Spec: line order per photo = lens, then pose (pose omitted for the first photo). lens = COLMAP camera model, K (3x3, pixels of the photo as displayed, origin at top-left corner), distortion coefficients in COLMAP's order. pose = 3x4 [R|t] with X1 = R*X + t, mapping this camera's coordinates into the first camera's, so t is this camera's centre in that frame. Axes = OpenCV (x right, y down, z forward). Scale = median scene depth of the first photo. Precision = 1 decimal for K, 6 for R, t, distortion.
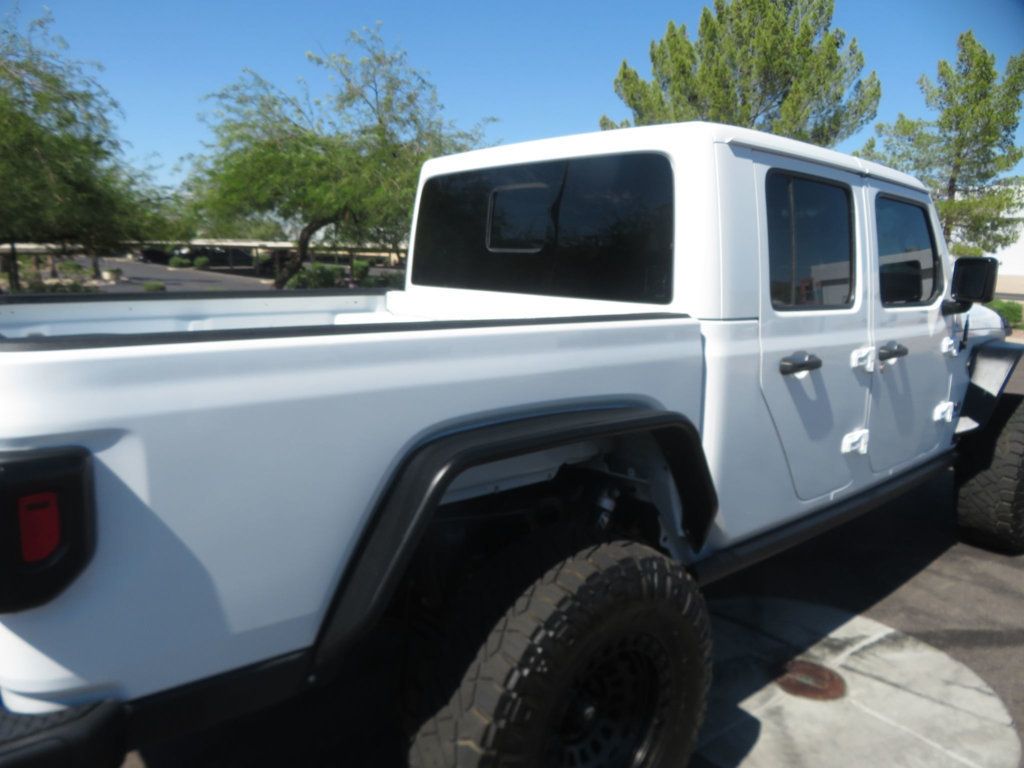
lens RADIAL K [[738.6, 0, 512.0], [0, 738.6, 384.0], [0, 0, 1]] dist [-0.007723, -0.002970]
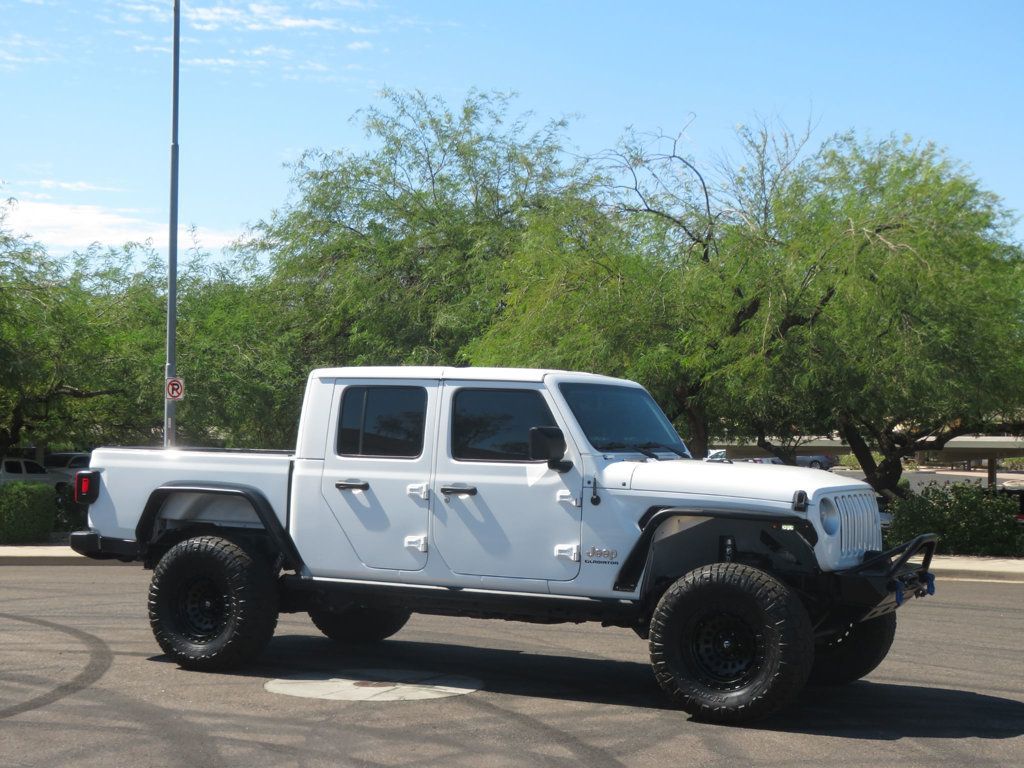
lens RADIAL K [[1613.4, 0, 512.0], [0, 1613.4, 384.0], [0, 0, 1]] dist [-0.010566, -0.042811]
pose [[0.366210, -0.040979, -0.929629, 3.746503], [-0.163558, 0.980642, -0.107658, 0.080831], [0.916045, 0.191474, 0.352419, -0.108051]]
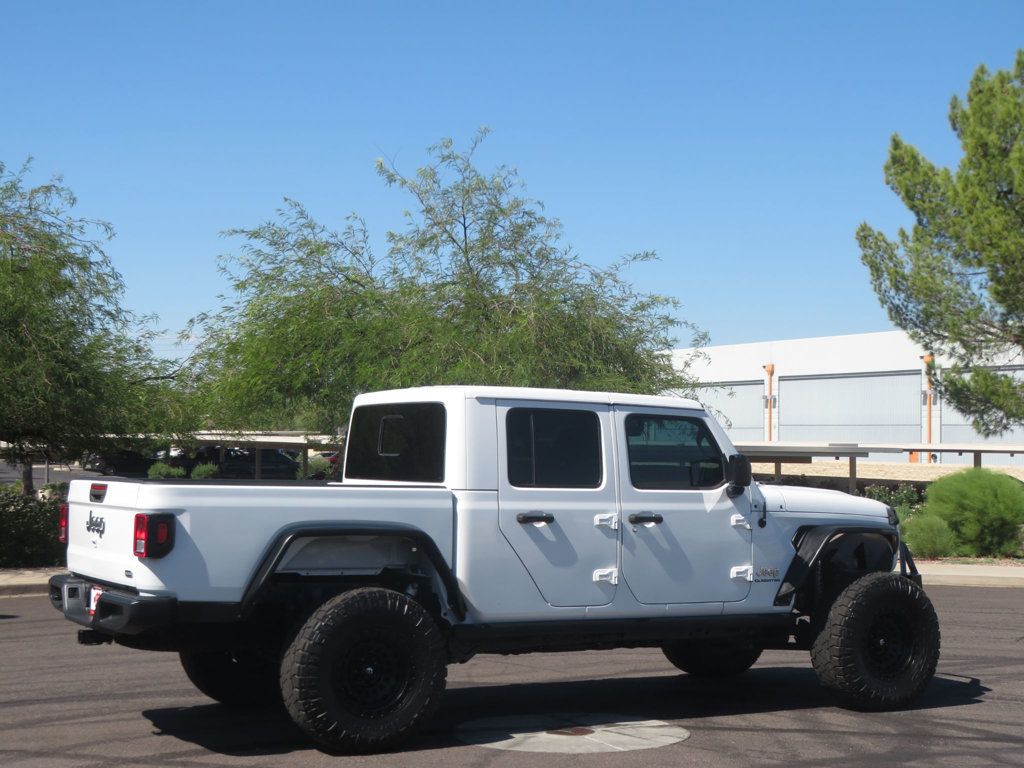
lens RADIAL K [[1613.4, 0, 512.0], [0, 1613.4, 384.0], [0, 0, 1]] dist [-0.010566, -0.042811]
pose [[0.978443, -0.015131, -0.205964, 0.951742], [-0.029844, 0.976484, -0.213512, 0.400326], [0.204352, 0.215056, 0.954982, -2.266522]]
